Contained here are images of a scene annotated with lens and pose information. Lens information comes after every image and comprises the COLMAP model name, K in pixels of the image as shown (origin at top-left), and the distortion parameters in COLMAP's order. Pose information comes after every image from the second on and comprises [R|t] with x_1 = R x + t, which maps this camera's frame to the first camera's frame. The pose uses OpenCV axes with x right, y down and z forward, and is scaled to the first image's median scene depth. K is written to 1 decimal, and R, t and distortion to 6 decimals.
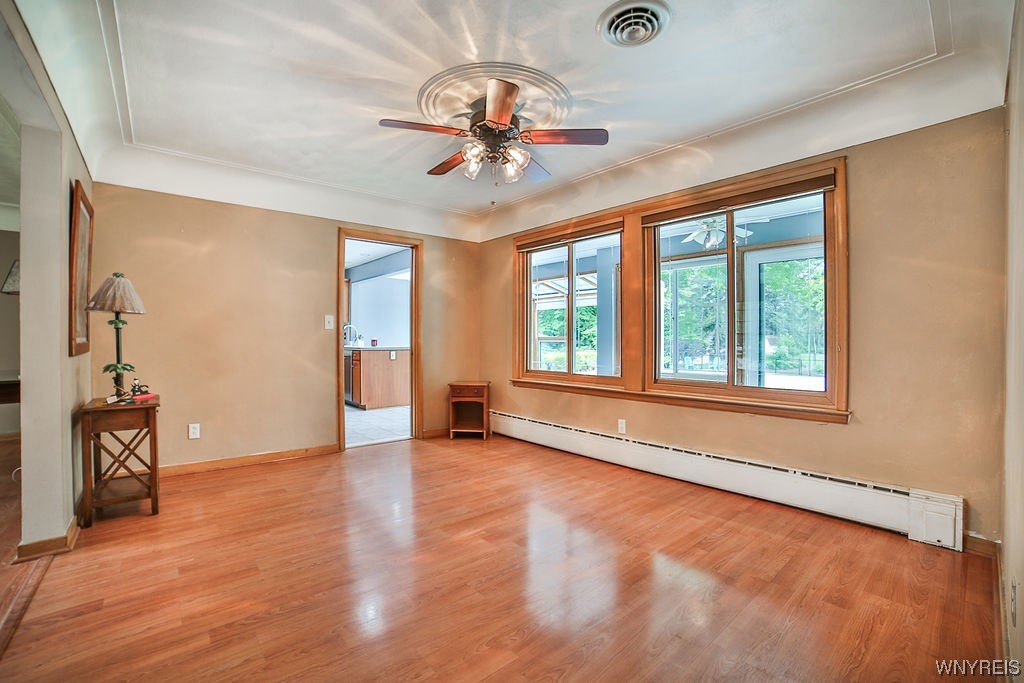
lens RADIAL K [[440.6, 0, 513.0], [0, 440.6, 339.0], [0, 0, 1]] dist [-0.072131, 0.011554]
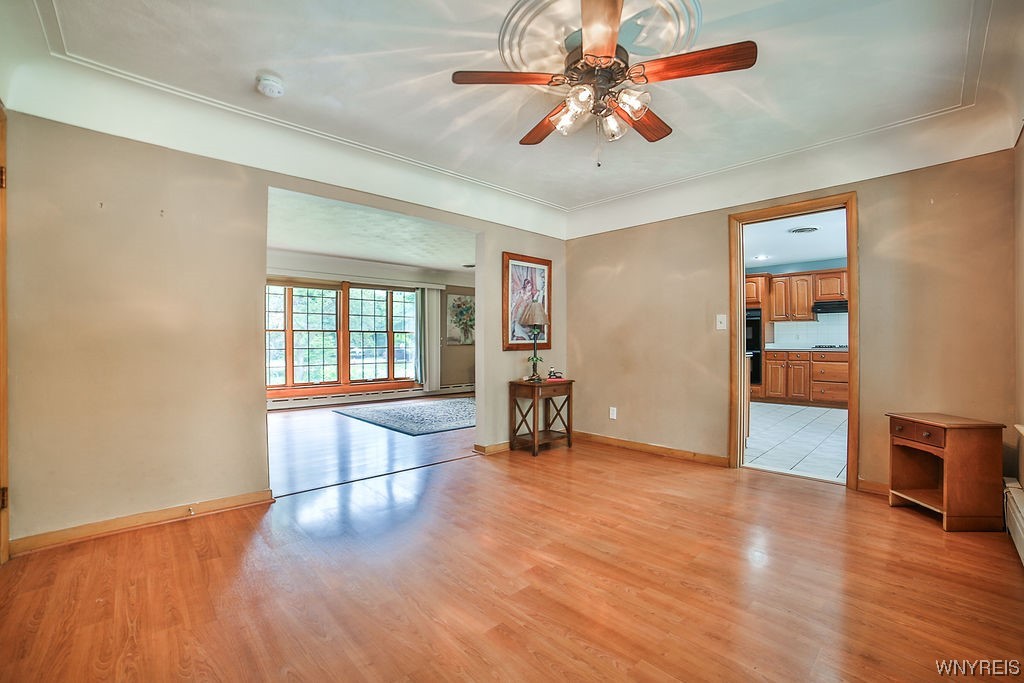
lens RADIAL K [[440.6, 0, 514.4], [0, 440.6, 340.0], [0, 0, 1]] dist [-0.072131, 0.011554]
pose [[0.056593, -0.004330, -0.998388, 0.555446], [0.004156, 0.999983, -0.004101, 0.001198], [0.998389, -0.003918, 0.056611, 0.624513]]
